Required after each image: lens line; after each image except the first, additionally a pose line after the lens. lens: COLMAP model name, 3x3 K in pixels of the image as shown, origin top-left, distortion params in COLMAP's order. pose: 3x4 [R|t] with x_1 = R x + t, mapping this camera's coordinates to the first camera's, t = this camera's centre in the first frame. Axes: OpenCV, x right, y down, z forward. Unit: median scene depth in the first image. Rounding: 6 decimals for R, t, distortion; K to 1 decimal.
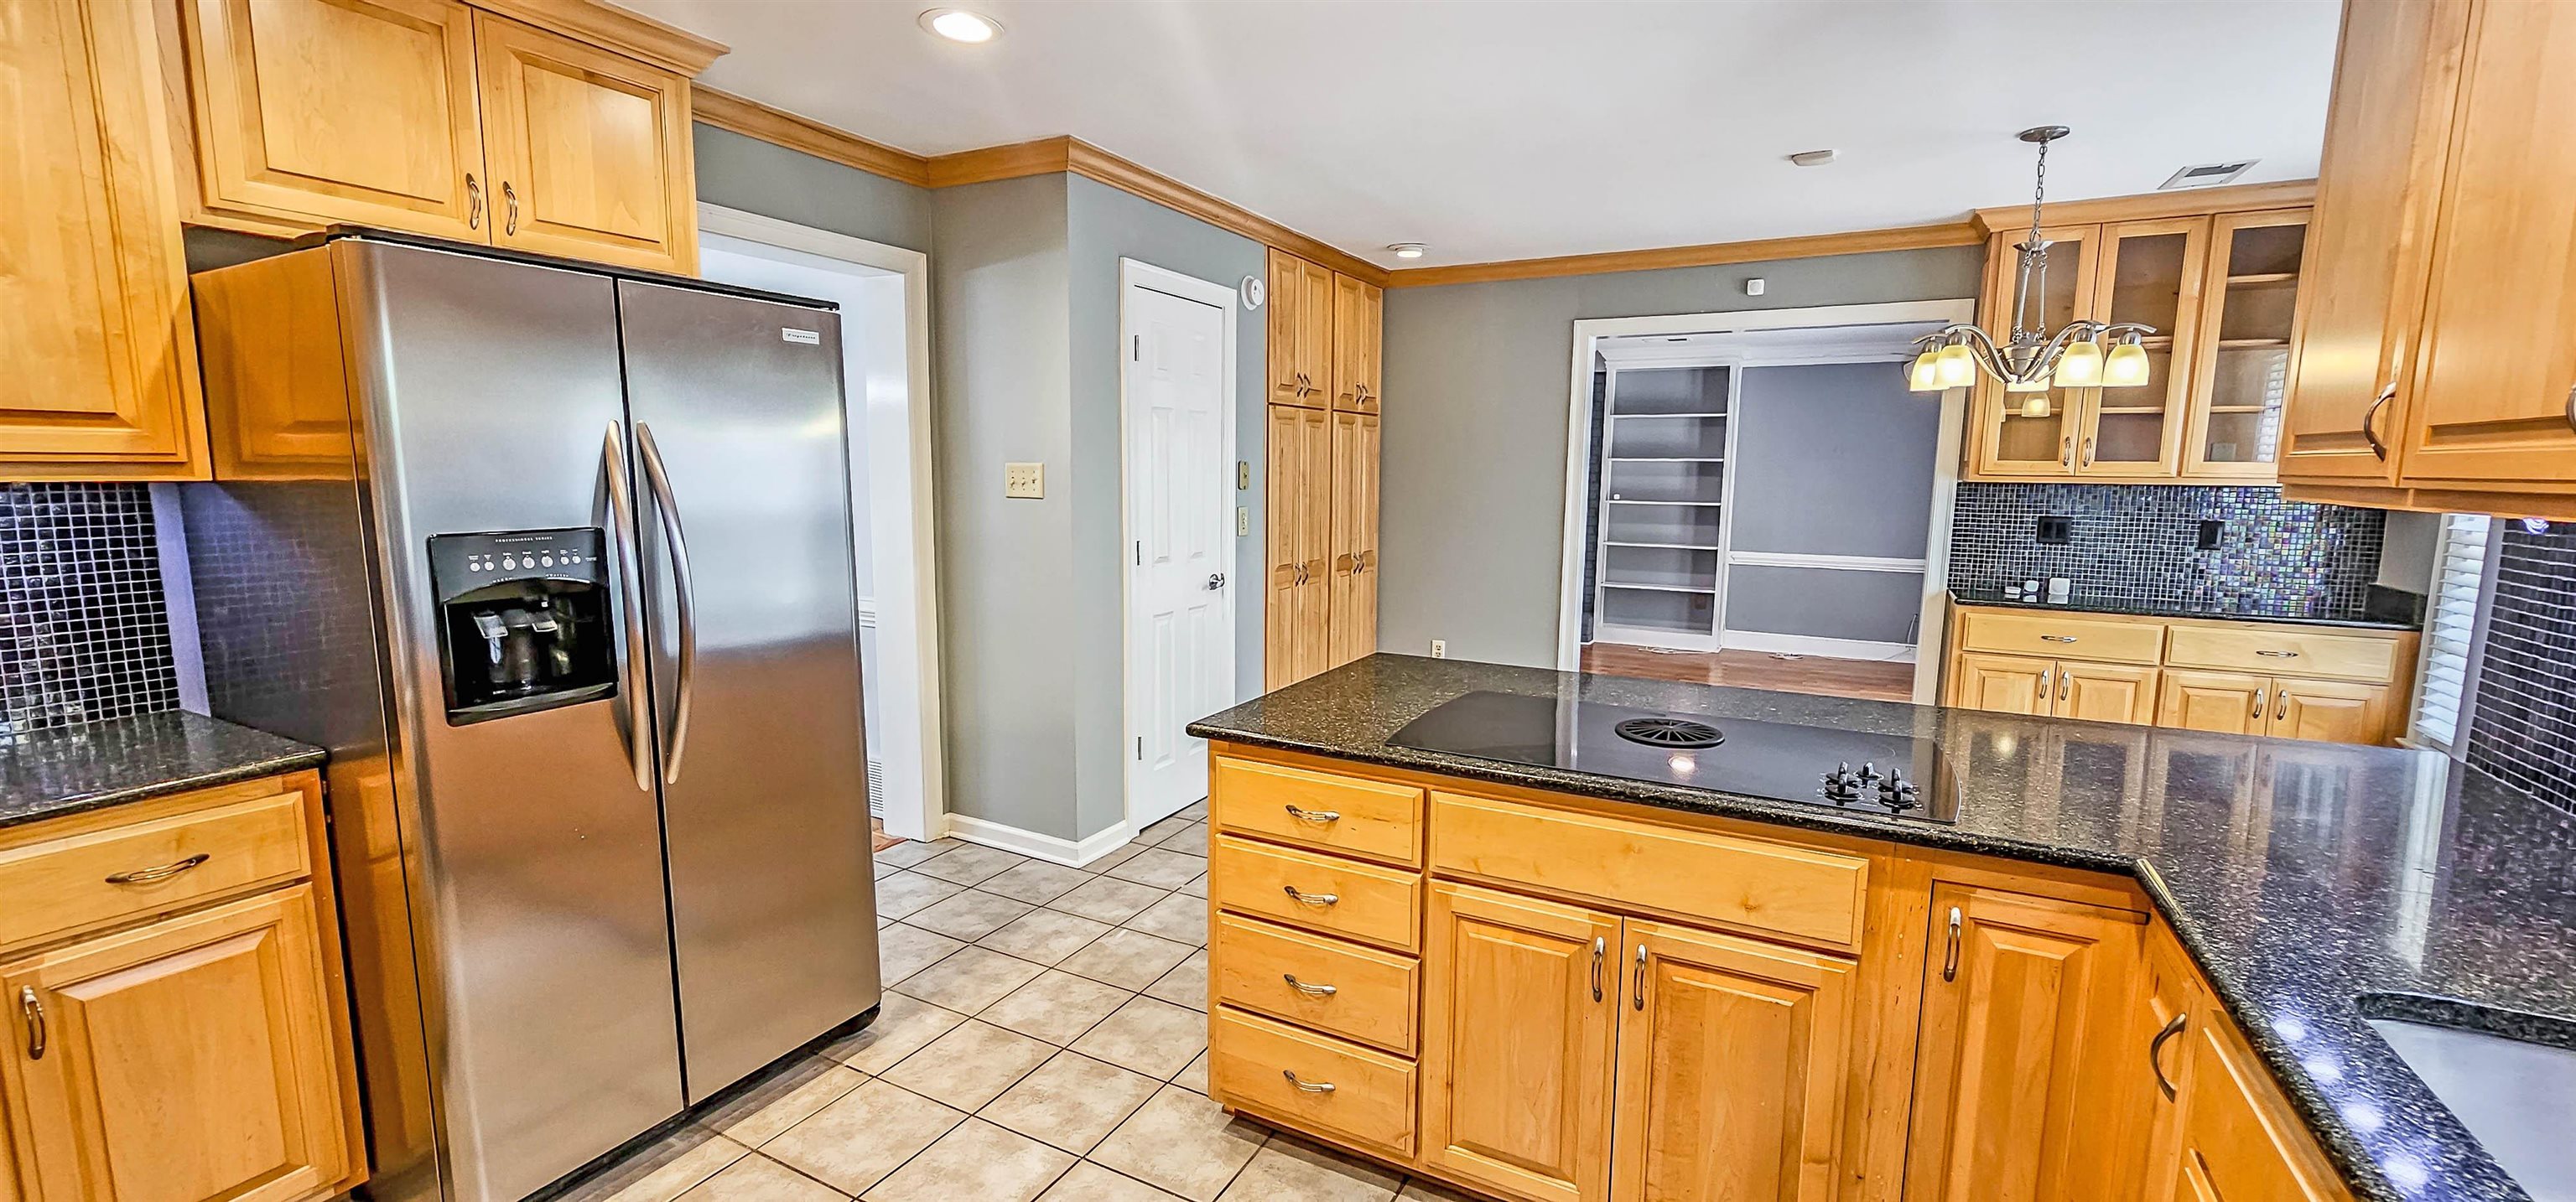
lens RADIAL K [[1056.6, 0, 1286.9], [0, 1056.6, 613.8], [0, 0, 1]] dist [-0.002697, 0.000345]
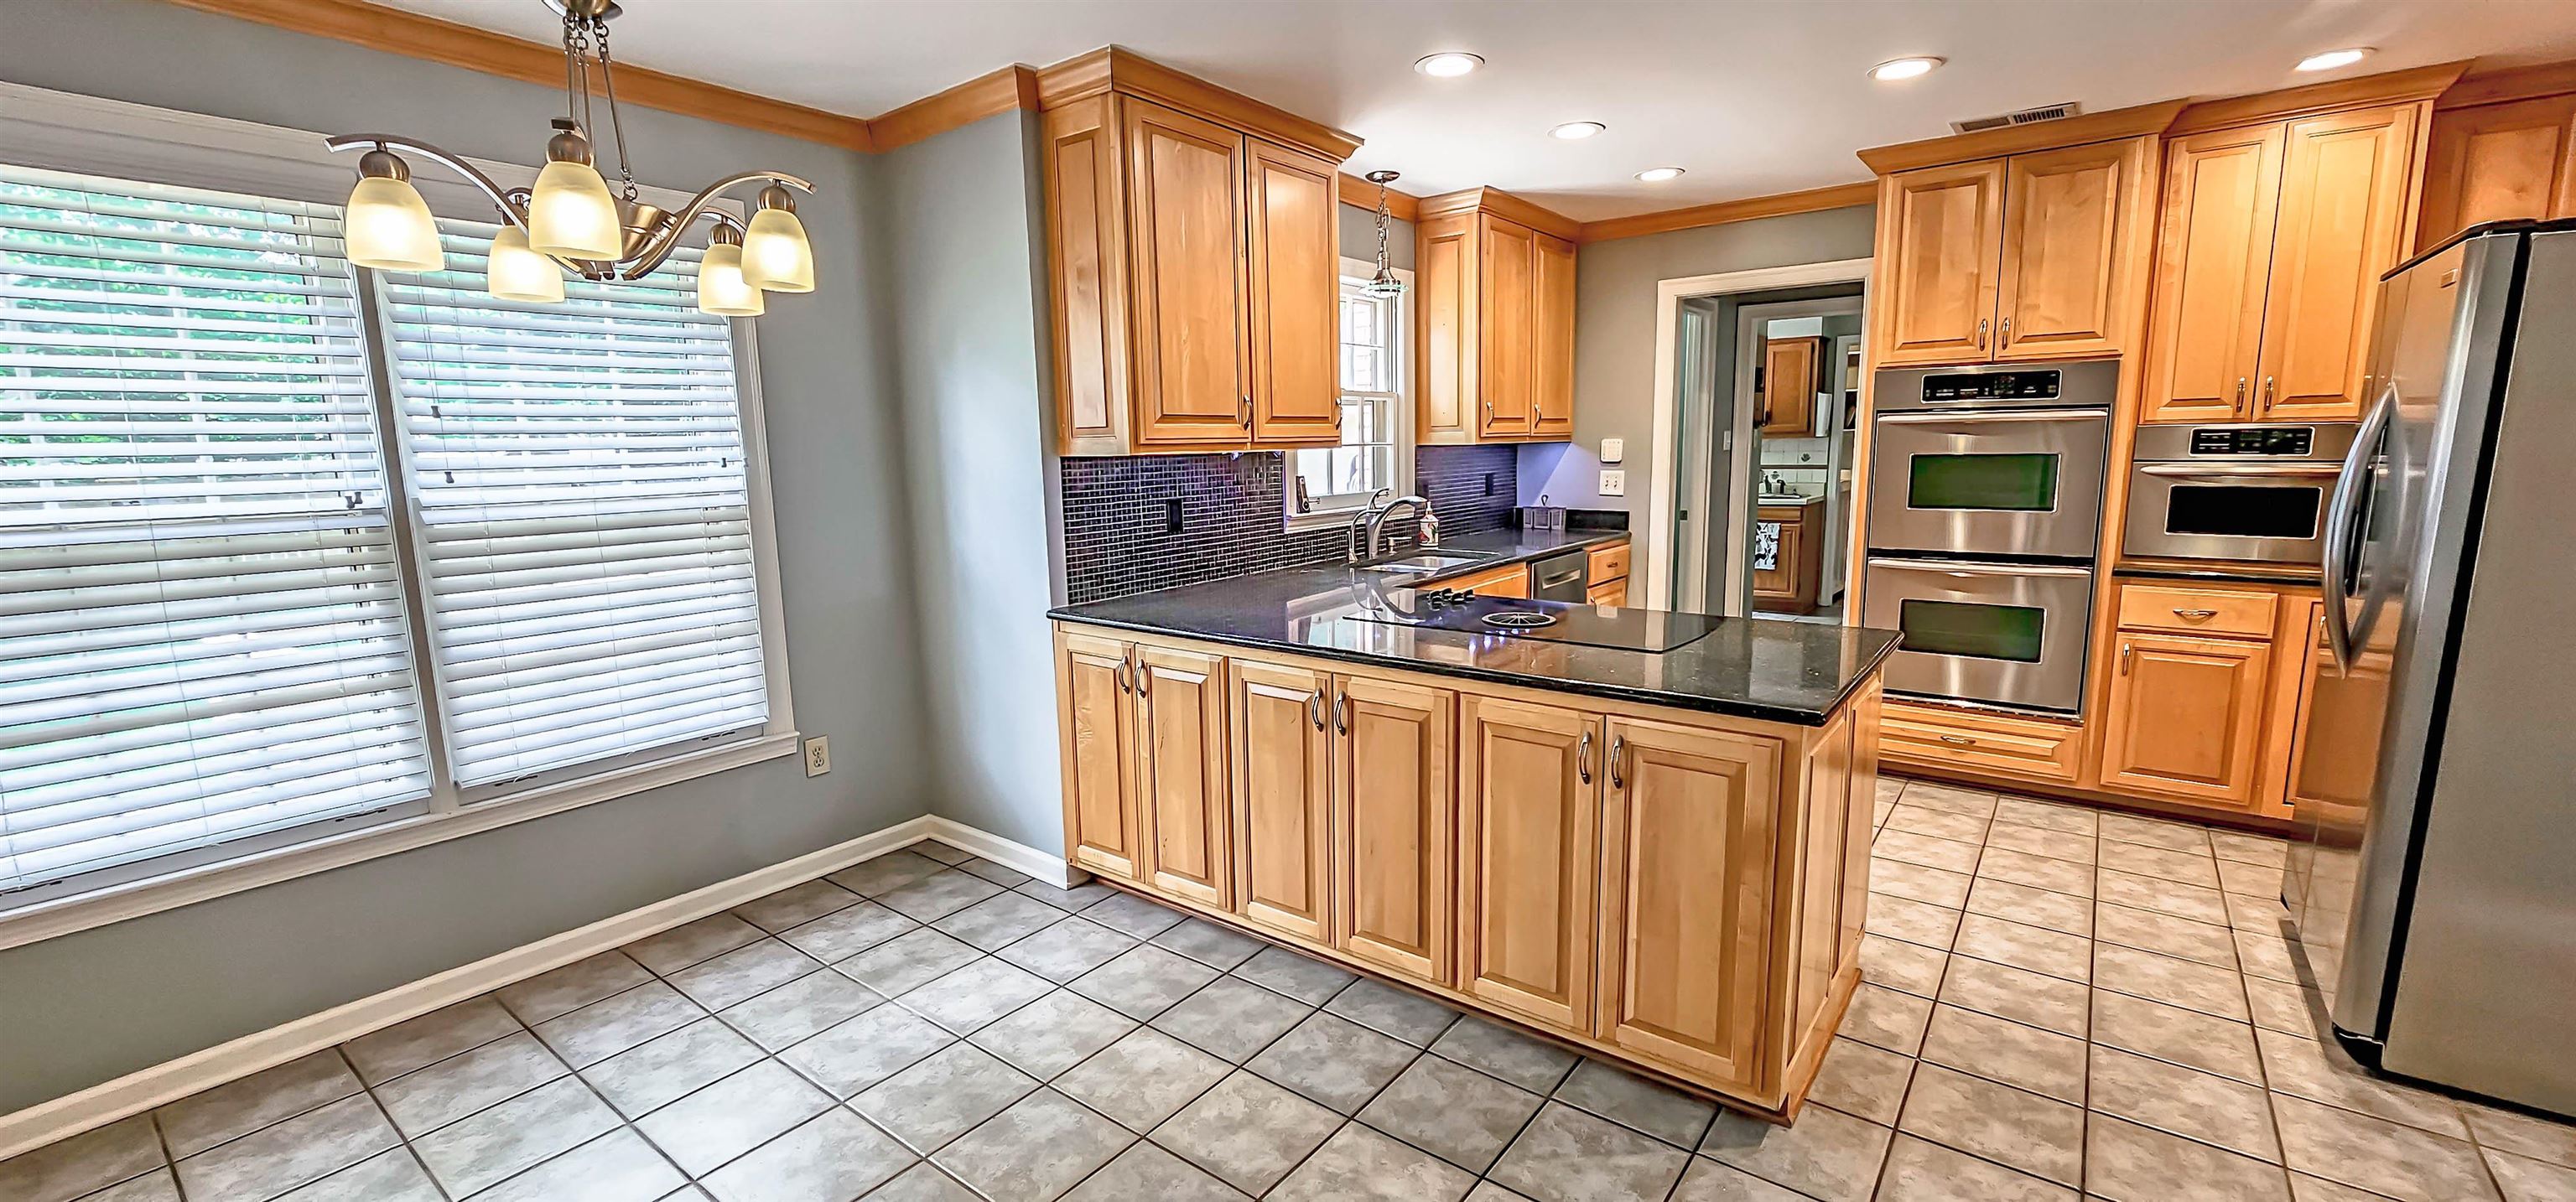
lens RADIAL K [[1056.6, 0, 1295.7], [0, 1056.6, 611.8], [0, 0, 1]] dist [-0.002697, 0.000345]
pose [[-0.987447, -0.017098, 0.157022, 0.267119], [0.030867, 0.954069, 0.297993, -0.197453], [-0.154905, 0.299099, -0.941565, 1.444061]]
